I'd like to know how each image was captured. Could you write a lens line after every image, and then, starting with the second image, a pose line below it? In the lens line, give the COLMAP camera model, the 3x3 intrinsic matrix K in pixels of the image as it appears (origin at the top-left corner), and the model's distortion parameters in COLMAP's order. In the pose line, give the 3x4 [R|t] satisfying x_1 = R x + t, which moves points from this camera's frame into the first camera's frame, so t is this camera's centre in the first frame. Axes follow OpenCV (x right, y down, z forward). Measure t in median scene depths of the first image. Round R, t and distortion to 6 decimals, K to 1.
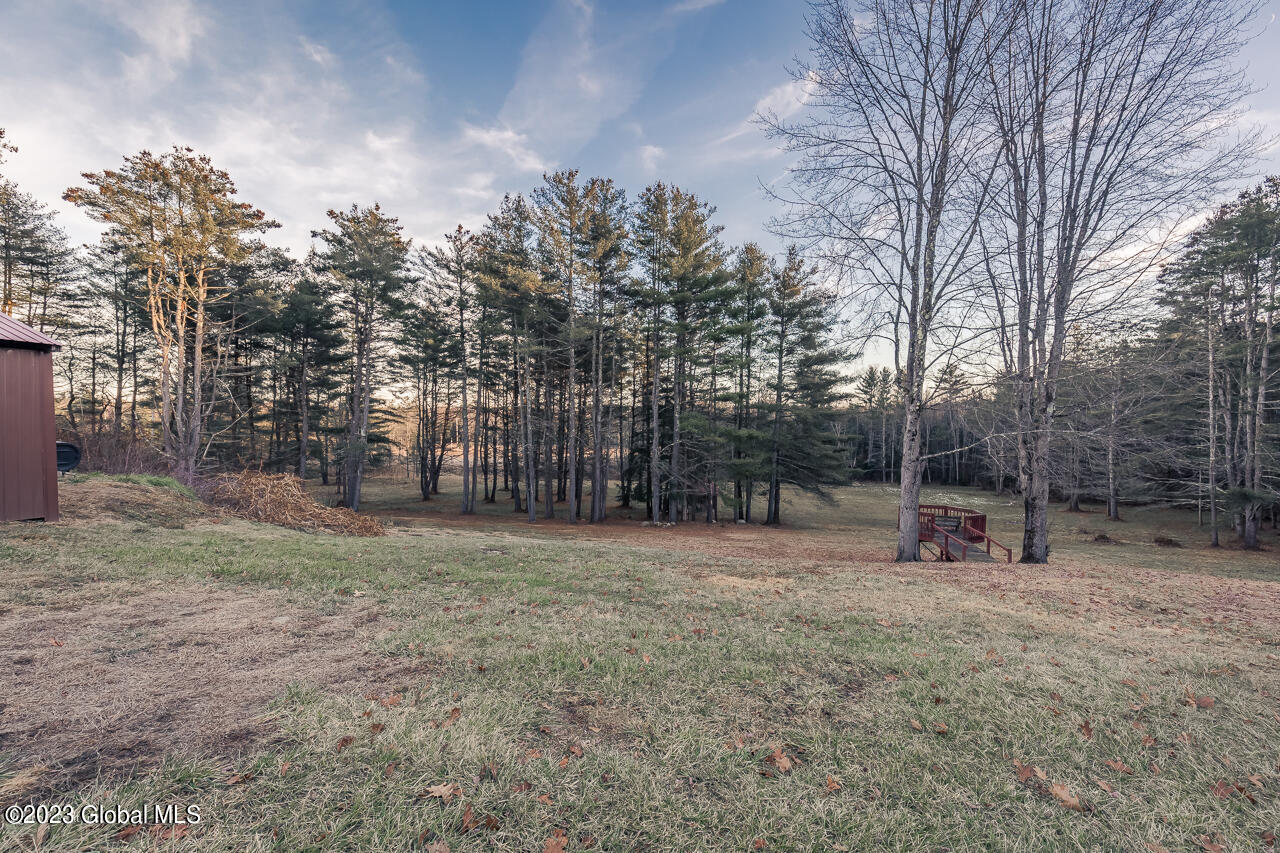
lens RADIAL K [[574.9, 0, 634.1], [0, 574.9, 430.7], [0, 0, 1]] dist [0.007229, -0.001619]
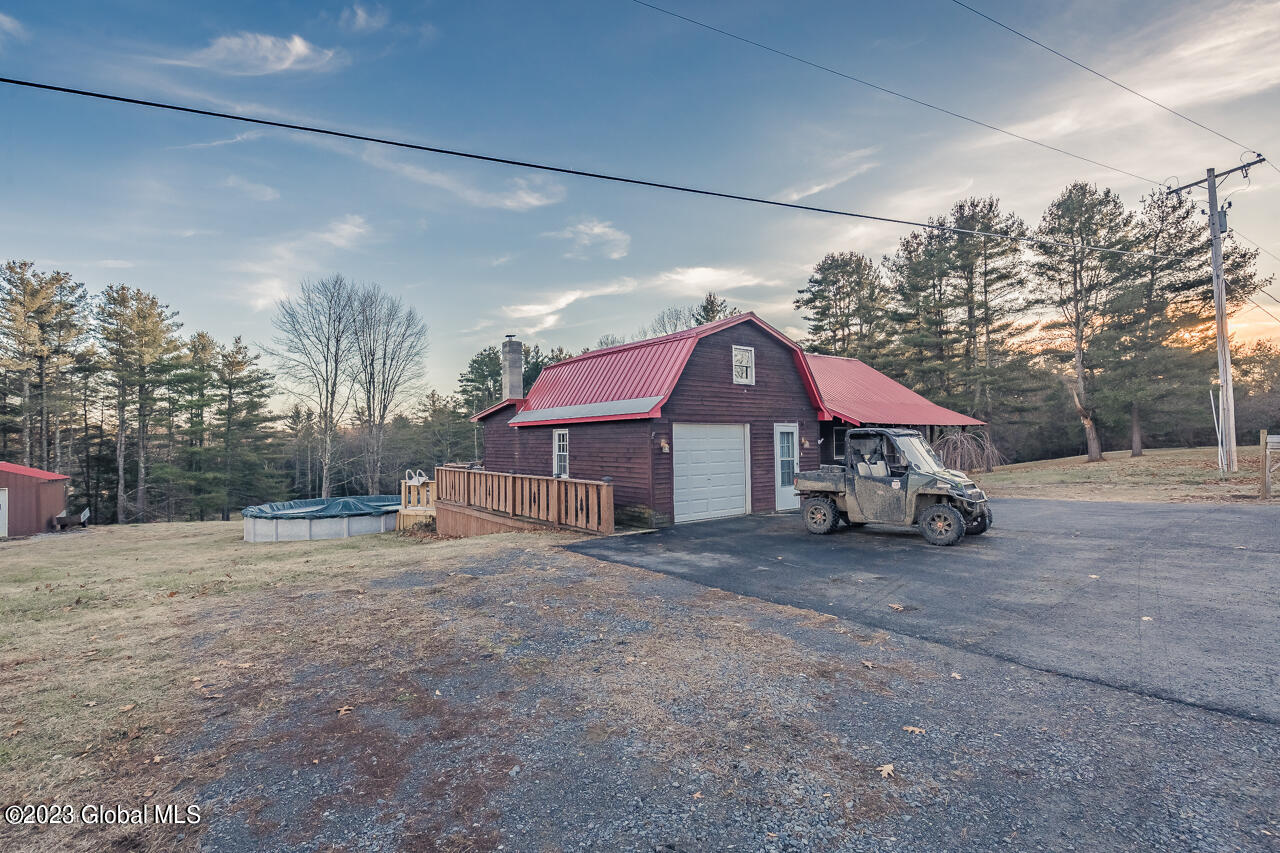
lens RADIAL K [[574.9, 0, 641.8], [0, 574.9, 429.3], [0, 0, 1]] dist [0.007229, -0.001619]
pose [[0.592990, 0.000234, 0.805210, -0.295389], [0.031041, 0.999250, -0.023151, -0.041526], [-0.804611, 0.038723, 0.592538, -0.654796]]
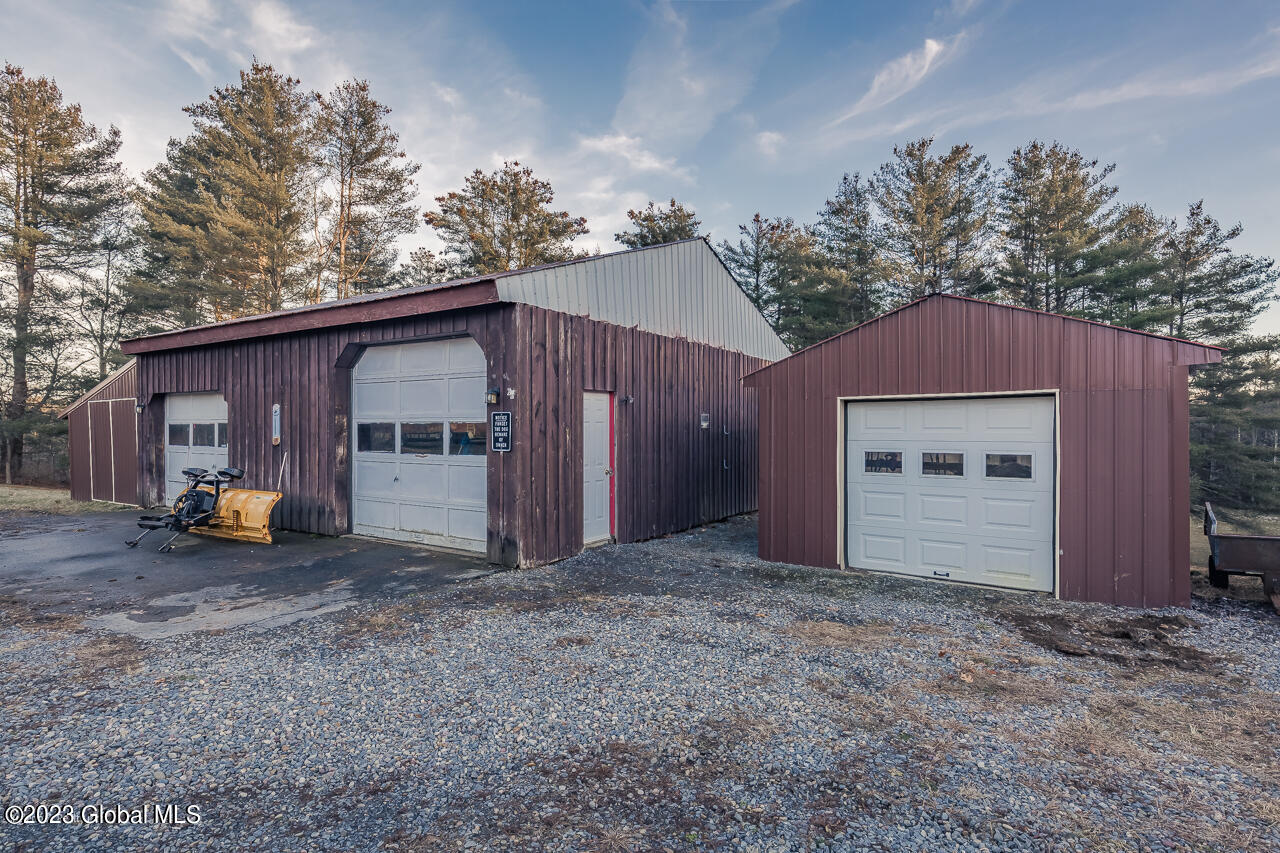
lens RADIAL K [[658.9, 0, 635.2], [0, 658.9, 429.7], [0, 0, 1]] dist [-0.002081, 0.002825]
pose [[0.968599, -0.006055, -0.248553, -0.267900], [0.003393, 0.999932, -0.011139, -0.009316], [0.248604, 0.009945, 0.968554, -0.051141]]
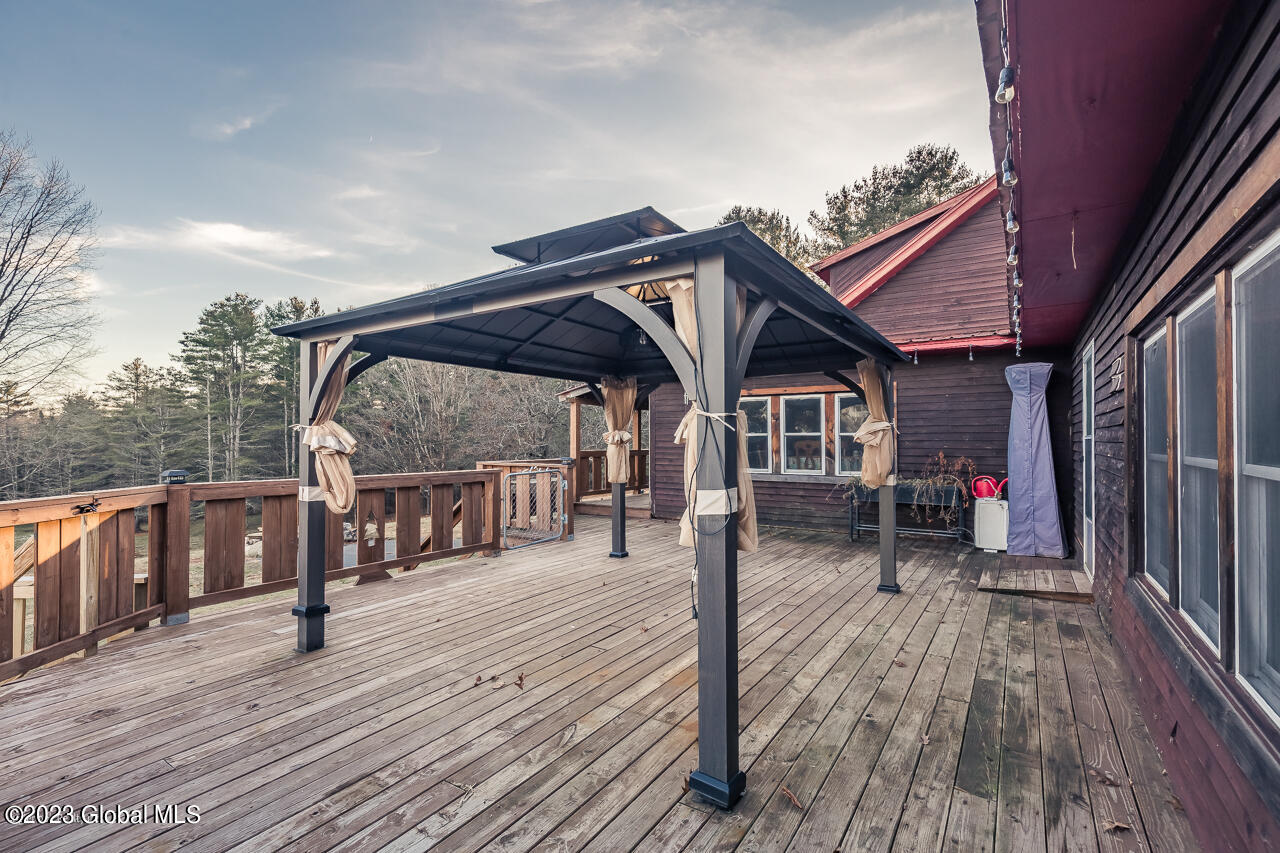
lens RADIAL K [[574.9, 0, 649.3], [0, 574.9, 429.6], [0, 0, 1]] dist [0.007229, -0.001619]
pose [[0.265510, 0.006632, 0.964085, -0.053231], [0.021073, 0.999698, -0.012681, -0.034613], [-0.963878, 0.023683, 0.265290, -0.350137]]
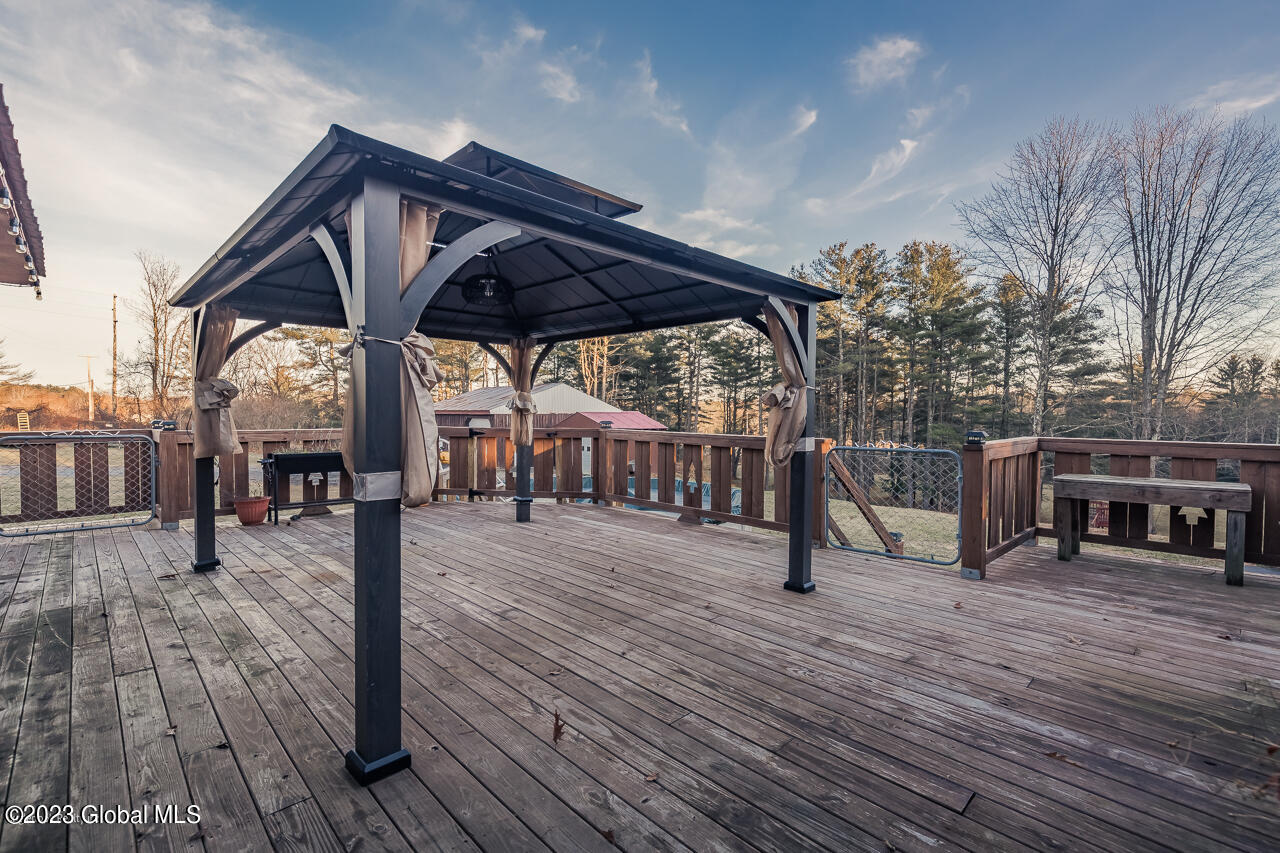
lens RADIAL K [[574.9, 0, 636.0], [0, 574.9, 424.8], [0, 0, 1]] dist [0.007229, -0.001619]
pose [[0.882737, 0.005795, -0.469832, 0.095777], [-0.003387, 0.999976, 0.005970, -0.030891], [0.469856, -0.003679, 0.882735, -0.392012]]
